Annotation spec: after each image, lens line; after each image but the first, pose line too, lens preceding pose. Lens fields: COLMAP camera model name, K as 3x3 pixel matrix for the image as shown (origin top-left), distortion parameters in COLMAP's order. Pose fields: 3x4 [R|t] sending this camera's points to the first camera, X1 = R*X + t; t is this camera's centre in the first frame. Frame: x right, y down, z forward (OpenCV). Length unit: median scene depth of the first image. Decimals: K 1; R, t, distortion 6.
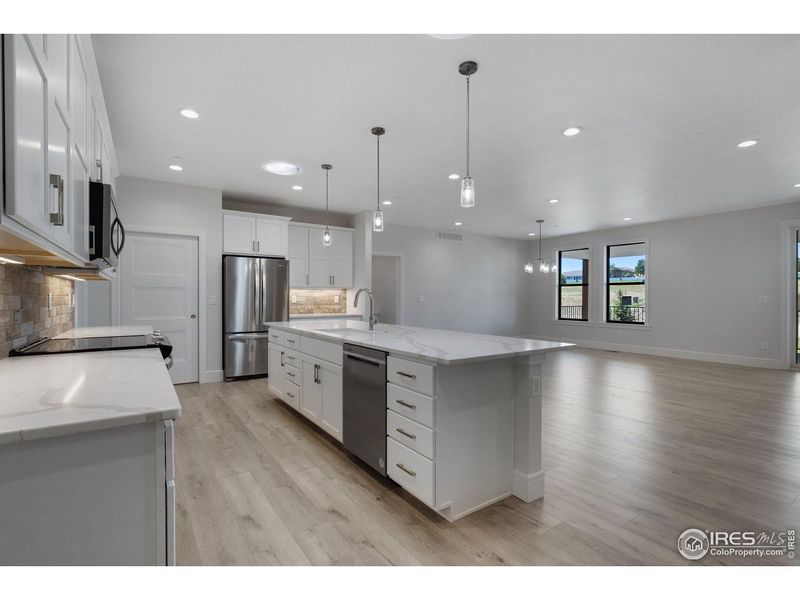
lens RADIAL K [[380.3, 0, 394.7], [0, 380.3, 299.4], [0, 0, 1]] dist [0.002304, 0.000004]
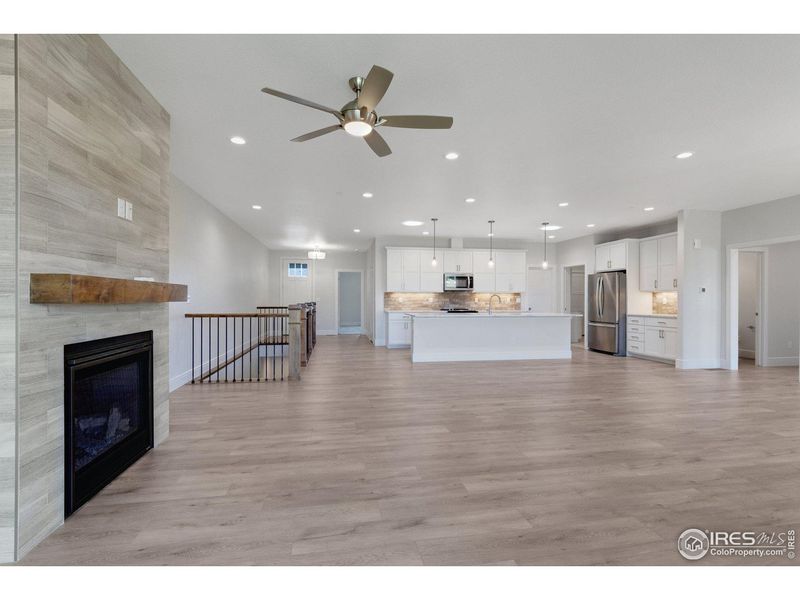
lens RADIAL K [[374.4, 0, 400.0], [0, 374.4, 300.0], [0, 0, 1]] dist [0.015089, -0.000175]
pose [[-0.407725, -0.002781, -0.913100, 1.071278], [-0.008475, 0.999964, 0.000738, 0.002364], [0.913065, 0.008040, -0.407734, 0.716335]]
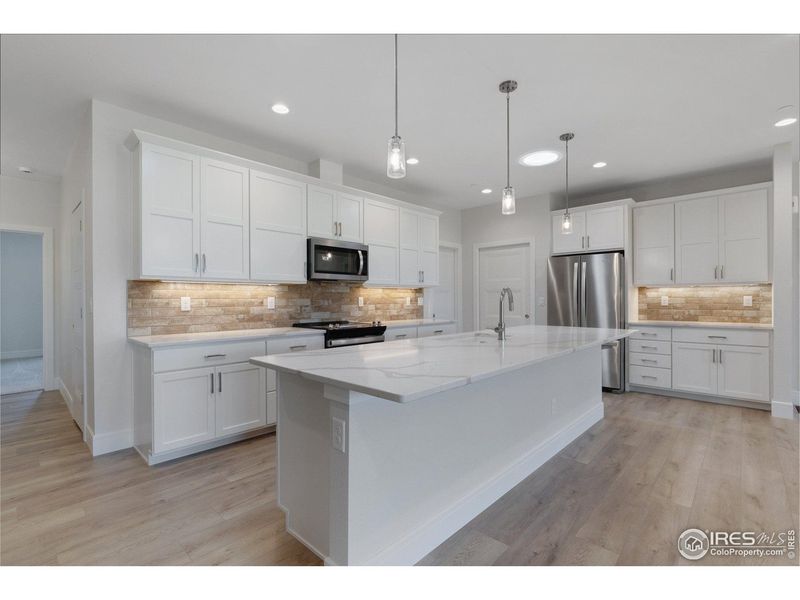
lens RADIAL K [[374.1, 0, 397.7], [0, 374.1, 298.2], [0, 0, 1]] dist [-0.001421, -0.000309]
pose [[0.216017, -0.006436, -0.976368, 0.335438], [-0.000070, 0.999978, -0.006608, -0.000497], [0.976390, 0.001496, 0.216012, 0.315526]]
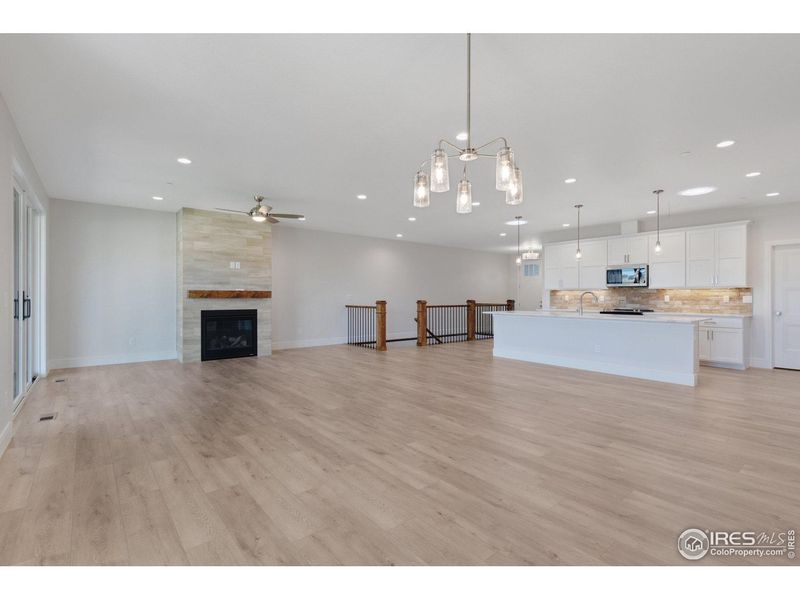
lens RADIAL K [[378.2, 0, 403.3], [0, 378.2, 295.0], [0, 0, 1]] dist [-0.001317, -0.000878]
pose [[-0.994837, -0.006025, -0.101309, 0.498156], [-0.006138, 0.999981, 0.000801, -0.005068], [0.101303, 0.001419, -0.994855, 1.392936]]
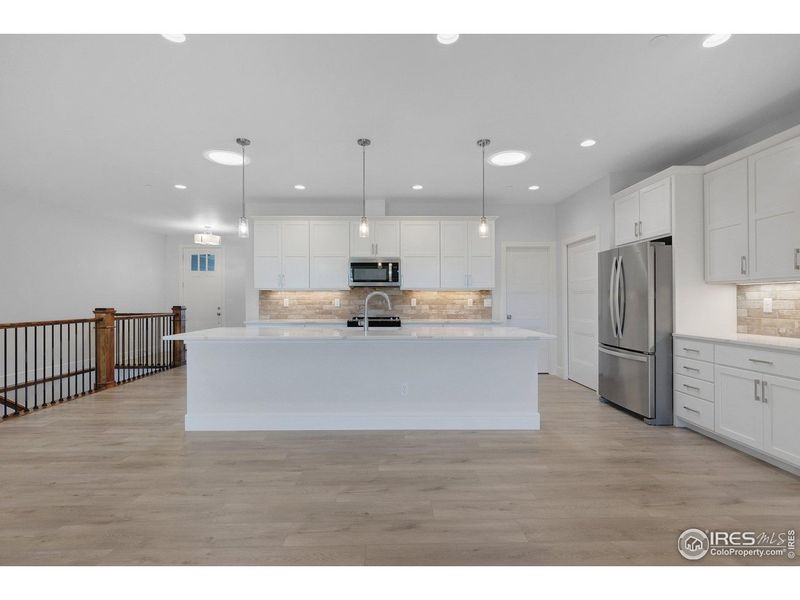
lens RADIAL K [[380.3, 0, 394.7], [0, 380.3, 299.4], [0, 0, 1]] dist [0.002304, 0.000004]
pose [[-0.546466, -0.003393, -0.837474, 0.403553], [-0.005067, 0.999987, -0.000746, -0.004810], [0.837466, 0.003836, -0.546476, 0.842596]]
